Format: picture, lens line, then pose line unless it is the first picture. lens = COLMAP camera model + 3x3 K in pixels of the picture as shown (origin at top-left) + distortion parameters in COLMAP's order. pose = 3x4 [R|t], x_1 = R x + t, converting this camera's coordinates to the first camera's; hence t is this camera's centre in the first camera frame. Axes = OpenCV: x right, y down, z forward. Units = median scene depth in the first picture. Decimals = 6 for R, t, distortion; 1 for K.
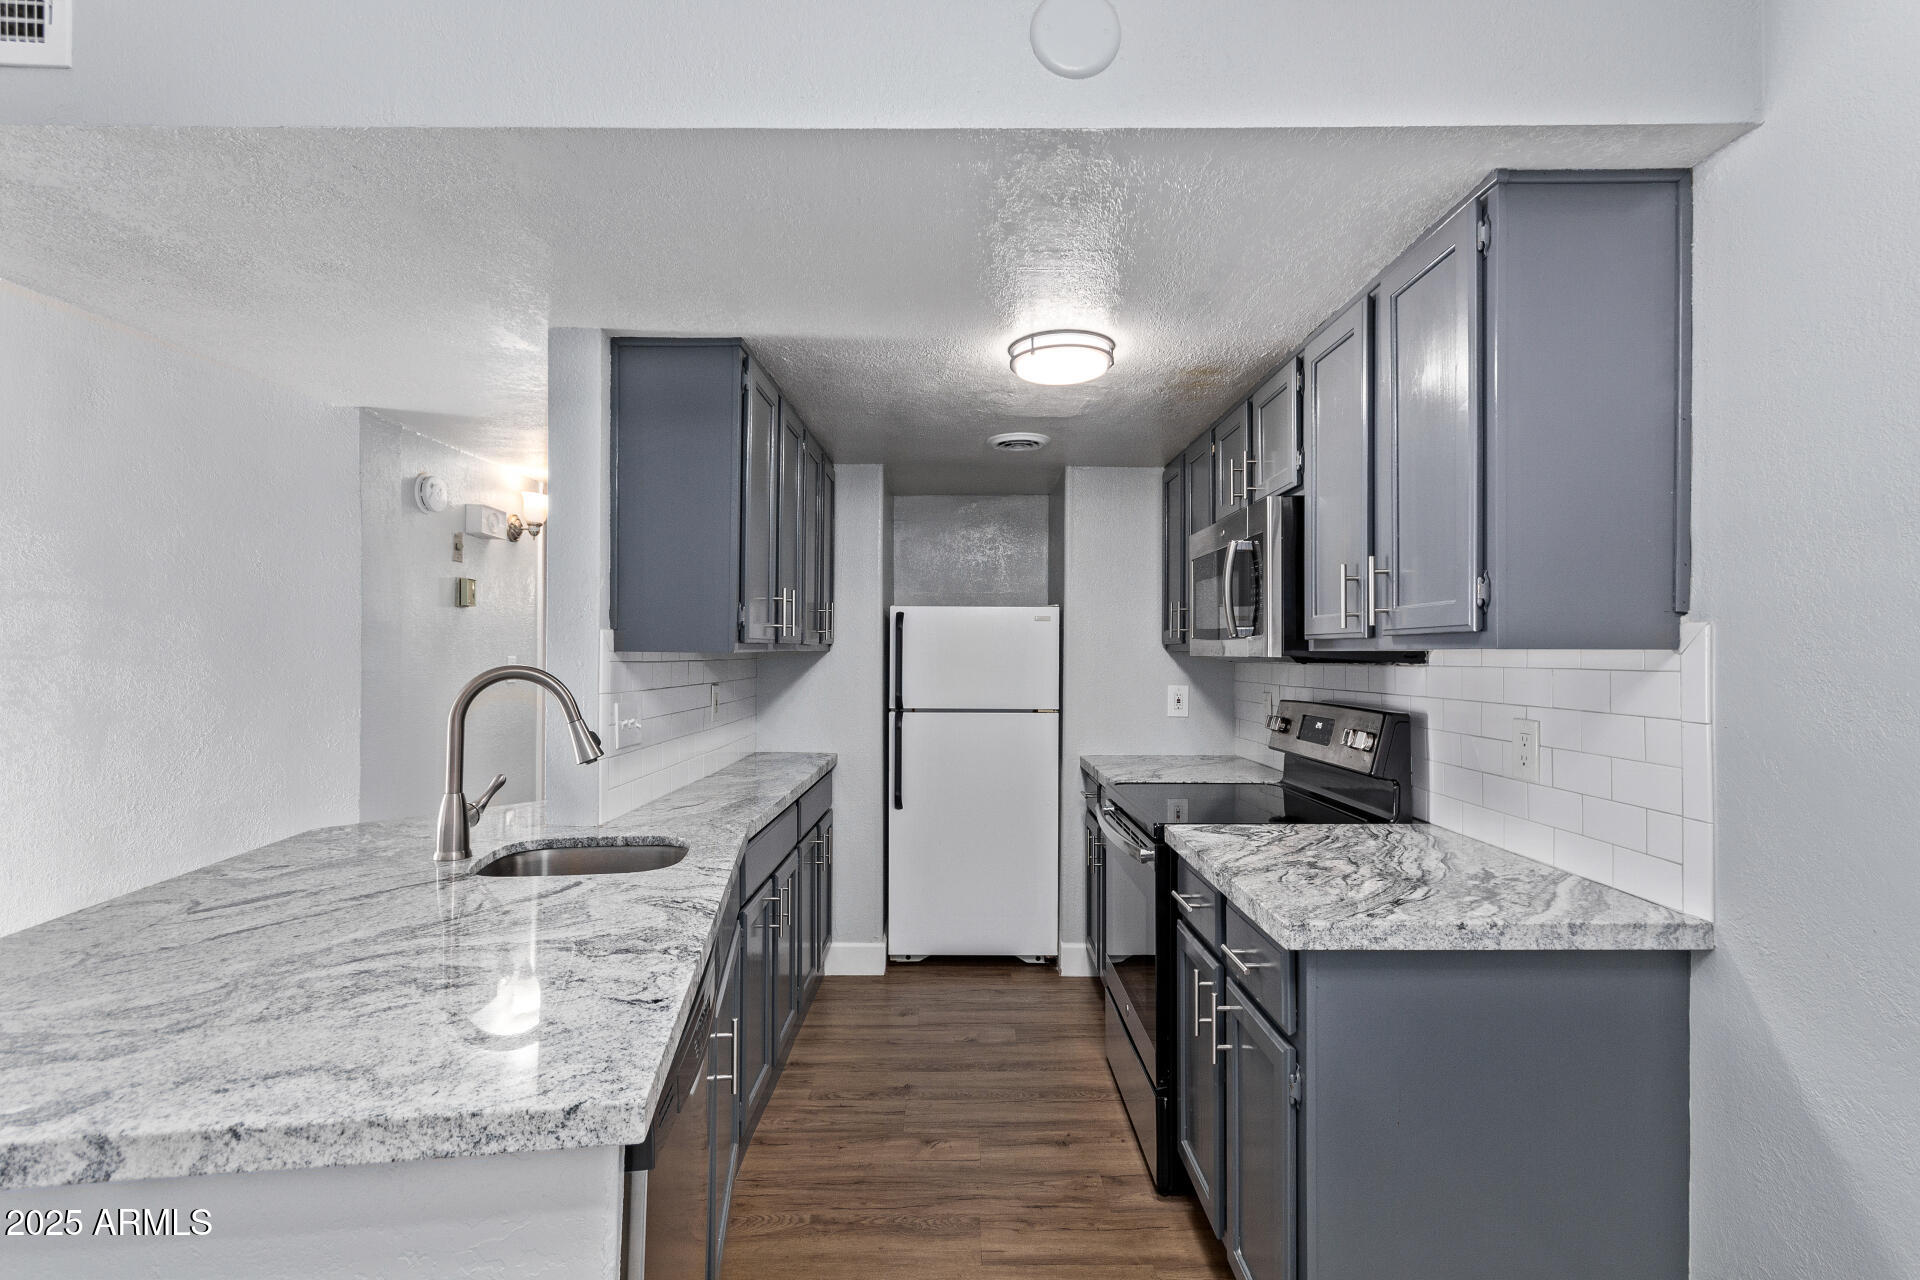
lens RADIAL K [[899.9, 0, 960.0], [0, 899.9, 640.0], [0, 0, 1]] dist [0.004031, 0.000680]
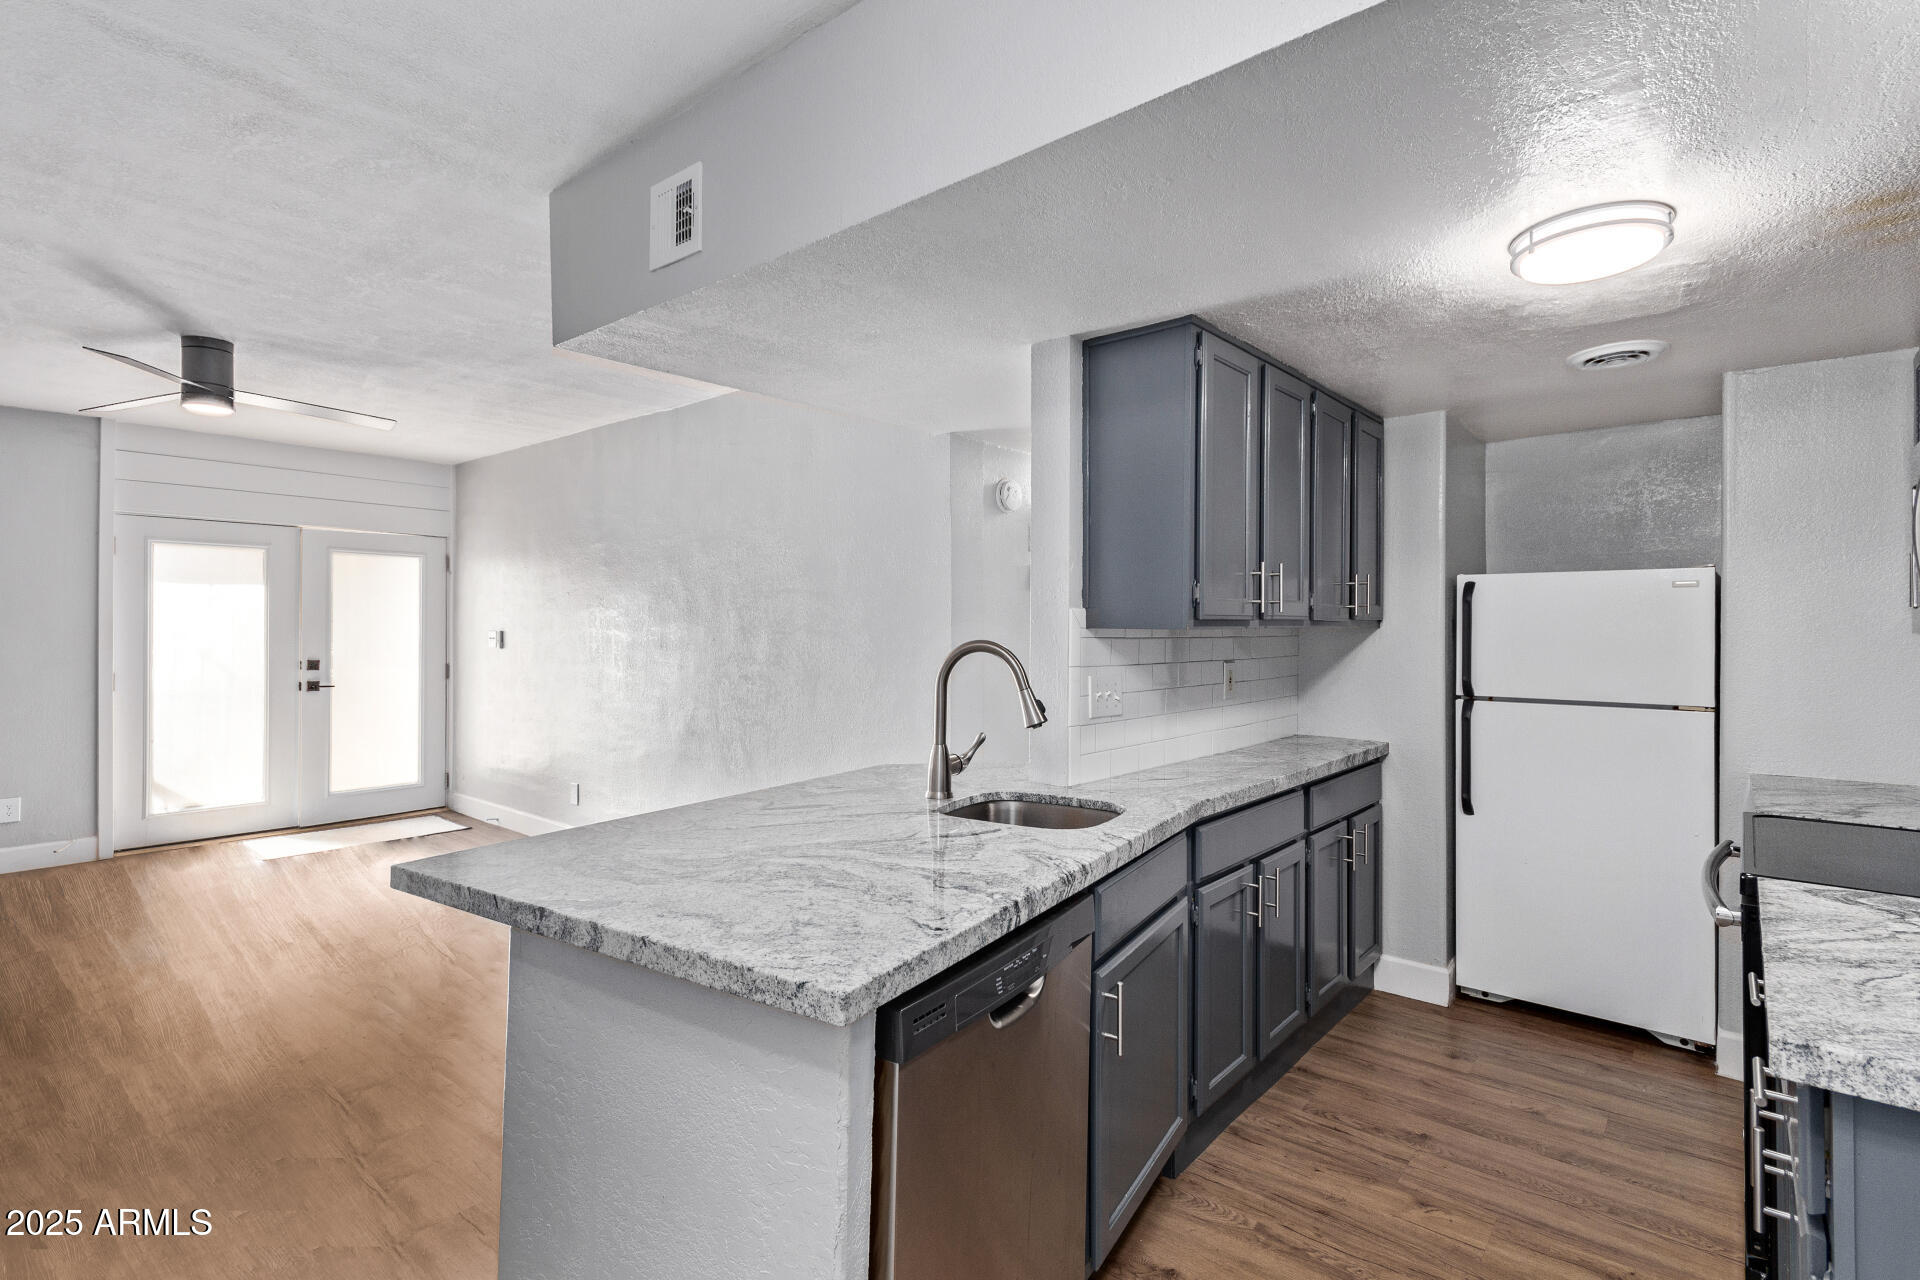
lens RADIAL K [[921.2, 0, 960.6], [0, 921.2, 613.8], [0, 0, 1]] dist [-0.002729, 0.008764]
pose [[0.757946, -0.011406, -0.652218, 0.225261], [0.009190, 0.999935, -0.006806, 0.001314], [0.652253, -0.000835, 0.758001, 0.057873]]
